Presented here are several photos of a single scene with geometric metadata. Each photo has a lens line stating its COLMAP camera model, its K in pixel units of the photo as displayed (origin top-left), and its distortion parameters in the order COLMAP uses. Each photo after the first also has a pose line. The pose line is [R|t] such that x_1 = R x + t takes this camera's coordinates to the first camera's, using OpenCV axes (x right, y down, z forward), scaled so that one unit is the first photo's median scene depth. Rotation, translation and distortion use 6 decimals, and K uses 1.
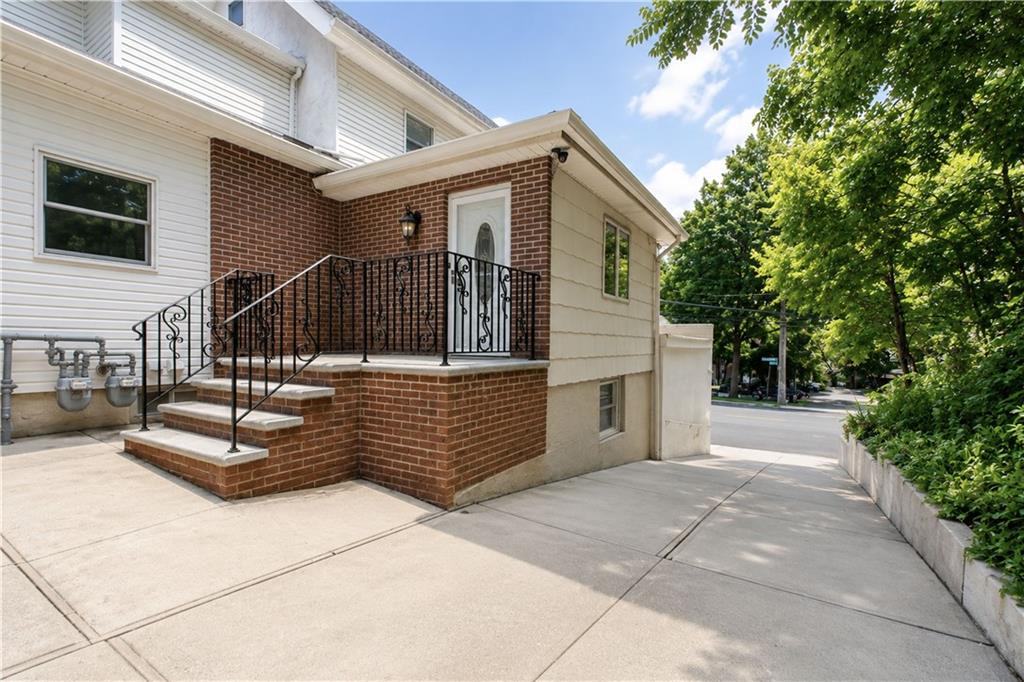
lens RADIAL K [[450.7, 0, 514.4], [0, 450.7, 349.7], [0, 0, 1]] dist [0.011641, 0.000023]
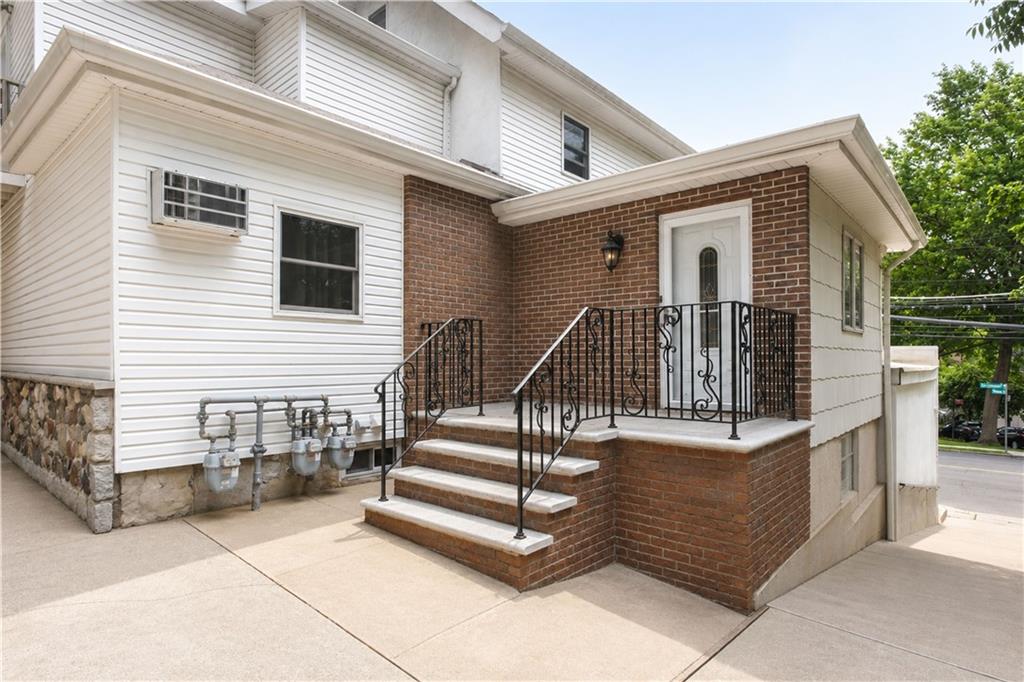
lens RADIAL K [[555.6, 0, 483.5], [0, 555.6, 347.9], [0, 0, 1]] dist [0.000793, -0.001068]
pose [[0.983389, -0.007788, -0.181342, -0.340456], [0.001883, 0.999463, -0.032712, -0.079726], [0.181499, 0.031827, 0.982876, -0.075500]]
